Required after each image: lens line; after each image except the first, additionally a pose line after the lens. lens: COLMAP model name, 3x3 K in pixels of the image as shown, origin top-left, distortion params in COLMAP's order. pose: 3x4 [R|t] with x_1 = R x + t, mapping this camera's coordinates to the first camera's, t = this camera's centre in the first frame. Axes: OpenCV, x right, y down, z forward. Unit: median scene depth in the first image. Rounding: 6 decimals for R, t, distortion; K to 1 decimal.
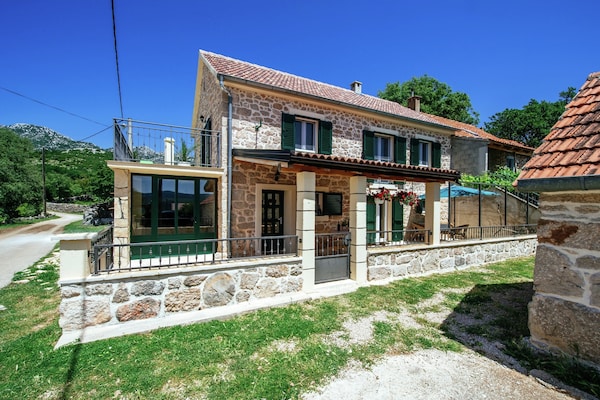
lens RADIAL K [[285.8, 0, 300.0], [0, 285.8, 200.0], [0, 0, 1]] dist [-0.000696, -0.000117]
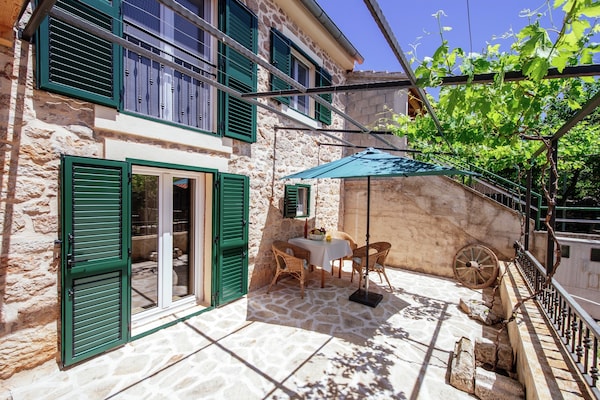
lens RADIAL K [[285.8, 0, 300.0], [0, 285.8, 200.0], [0, 0, 1]] dist [-0.000696, -0.000117]
pose [[0.910828, 0.000476, 0.412786, 0.285748], [-0.010637, 0.999694, 0.022320, 0.010272], [-0.412649, -0.024721, 0.910555, 0.677648]]
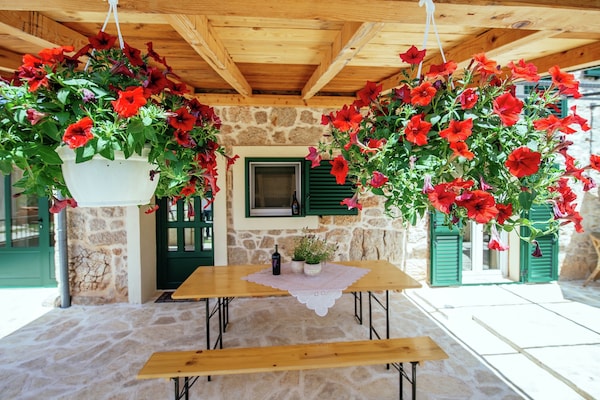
lens RADIAL K [[288.9, 0, 299.2], [0, 288.9, 191.5], [0, 0, 1]] dist [-0.002800, -0.000741]
pose [[0.911497, -0.010311, -0.411178, 0.225906], [0.022234, 0.999459, 0.024224, 0.008101], [0.410706, -0.031222, 0.911233, 0.565028]]
